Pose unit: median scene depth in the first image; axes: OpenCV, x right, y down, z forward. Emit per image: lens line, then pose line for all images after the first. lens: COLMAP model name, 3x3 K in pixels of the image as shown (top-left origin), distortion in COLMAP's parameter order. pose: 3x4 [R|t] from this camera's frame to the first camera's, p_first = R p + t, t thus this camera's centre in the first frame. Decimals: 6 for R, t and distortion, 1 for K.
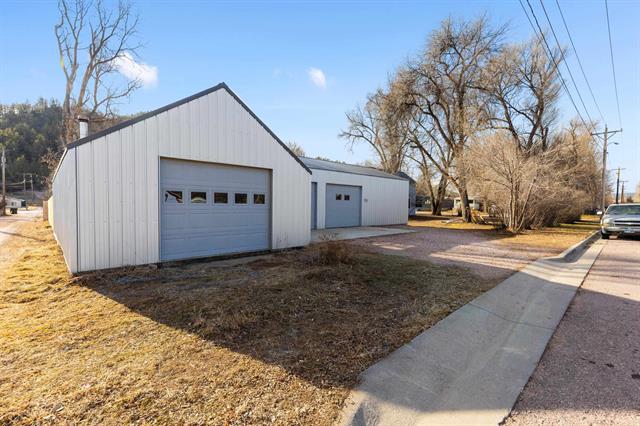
lens RADIAL K [[291.0, 0, 320.3], [0, 291.0, 215.3], [0, 0, 1]] dist [0.005665, 0.000836]
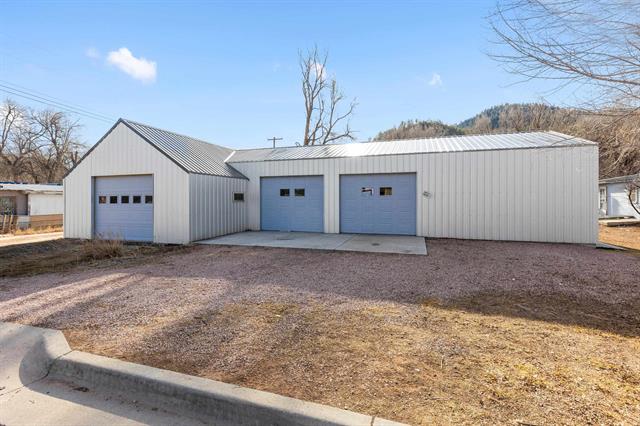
lens RADIAL K [[291.0, 0, 320.2], [0, 291.0, 211.6], [0, 0, 1]] dist [0.005665, 0.000836]
pose [[0.480153, -0.002353, -0.877182, 1.253881], [-0.018586, 0.999745, -0.012856, -0.002800], [0.876988, 0.022476, 0.479986, 1.086440]]
